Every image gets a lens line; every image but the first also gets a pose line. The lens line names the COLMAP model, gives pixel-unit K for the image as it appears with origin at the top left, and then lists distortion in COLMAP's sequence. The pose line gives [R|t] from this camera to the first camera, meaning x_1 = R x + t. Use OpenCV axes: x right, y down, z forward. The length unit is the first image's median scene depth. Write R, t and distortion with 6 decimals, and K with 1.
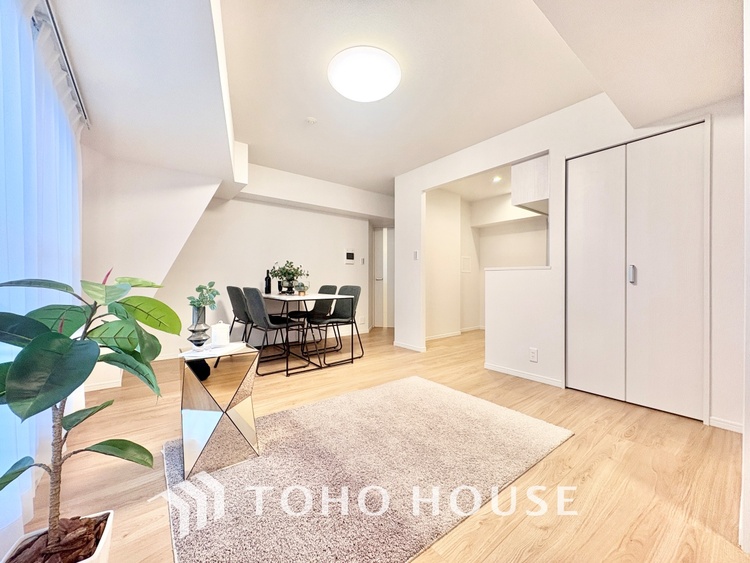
lens RADIAL K [[299.4, 0, 375.4], [0, 299.4, 280.4], [0, 0, 1]] dist [0.000616, 0.000040]
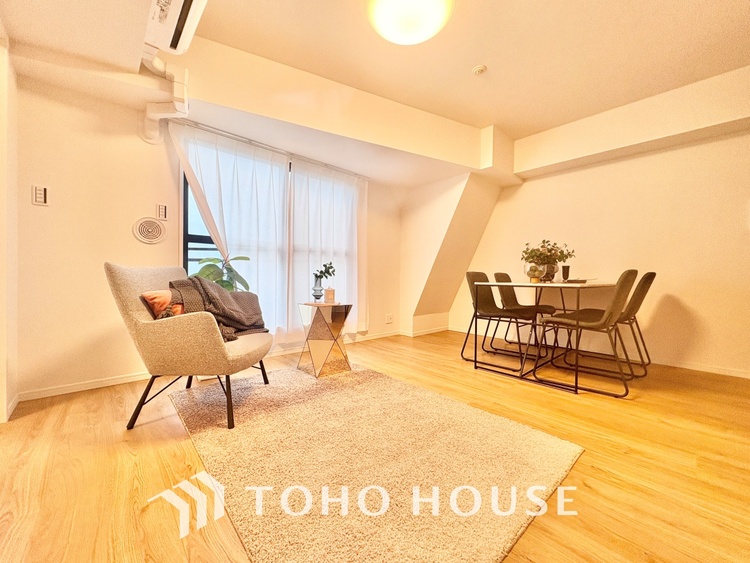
lens RADIAL K [[299.4, 0, 375.4], [0, 299.4, 280.4], [0, 0, 1]] dist [0.000616, 0.000040]
pose [[0.078235, 0.008310, -0.996900, 0.566860], [-0.011208, 0.999909, 0.007456, 0.049515], [0.996872, 0.010590, 0.078321, 0.607838]]
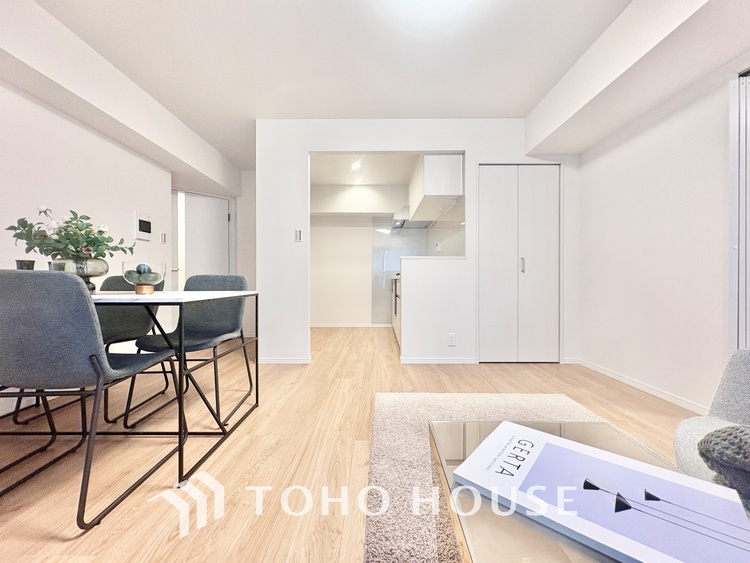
lens RADIAL K [[299.4, 0, 375.4], [0, 299.4, 280.4], [0, 0, 1]] dist [0.000616, 0.000040]
pose [[0.620907, -0.002927, 0.783878, -0.440588], [0.000038, 0.999993, 0.003704, 0.032536], [-0.783884, -0.002270, 0.620903, 0.517228]]
